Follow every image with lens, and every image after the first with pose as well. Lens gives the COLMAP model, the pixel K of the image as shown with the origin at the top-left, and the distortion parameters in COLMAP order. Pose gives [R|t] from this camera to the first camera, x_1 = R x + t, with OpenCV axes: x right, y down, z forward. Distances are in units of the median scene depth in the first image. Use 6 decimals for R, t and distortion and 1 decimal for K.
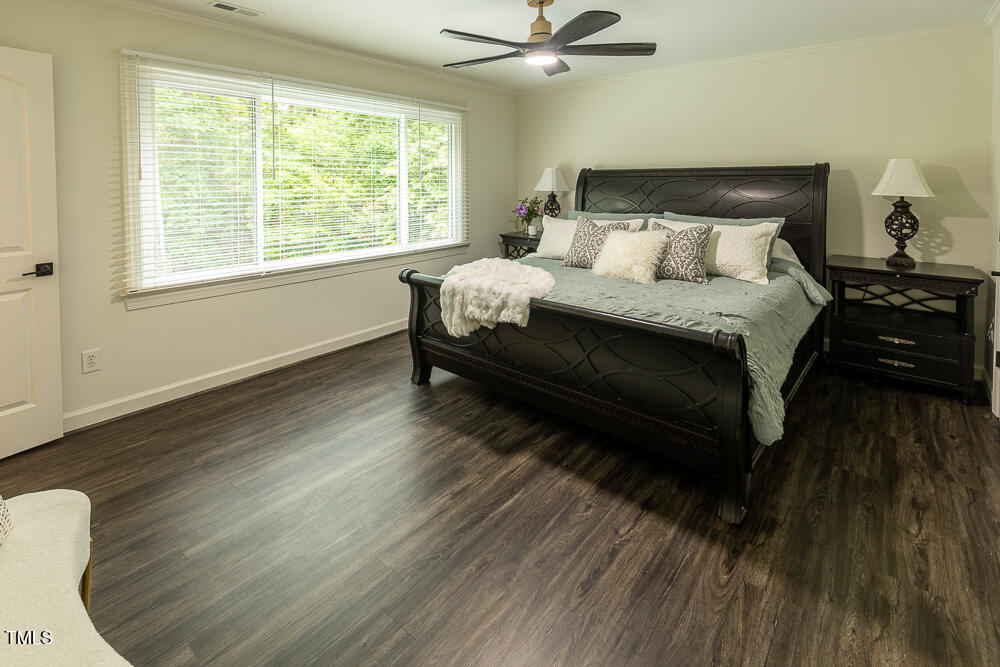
lens RADIAL K [[480.4, 0, 500.0], [0, 480.4, 333.5], [0, 0, 1]] dist [-0.000284, -0.000322]
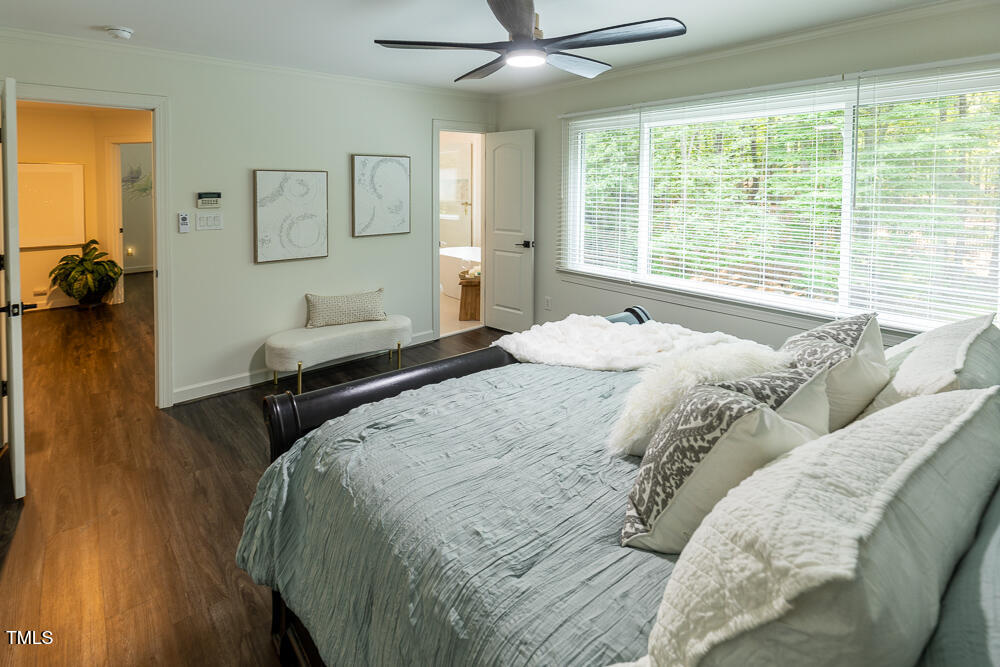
lens RADIAL K [[480.4, 0, 500.0], [0, 480.4, 333.5], [0, 0, 1]] dist [-0.000284, -0.000322]
pose [[-0.198782, 0.274540, -0.940805, 0.726943], [-0.310436, 0.892892, 0.326150, -0.315830], [0.929578, 0.356892, -0.092264, 0.947392]]
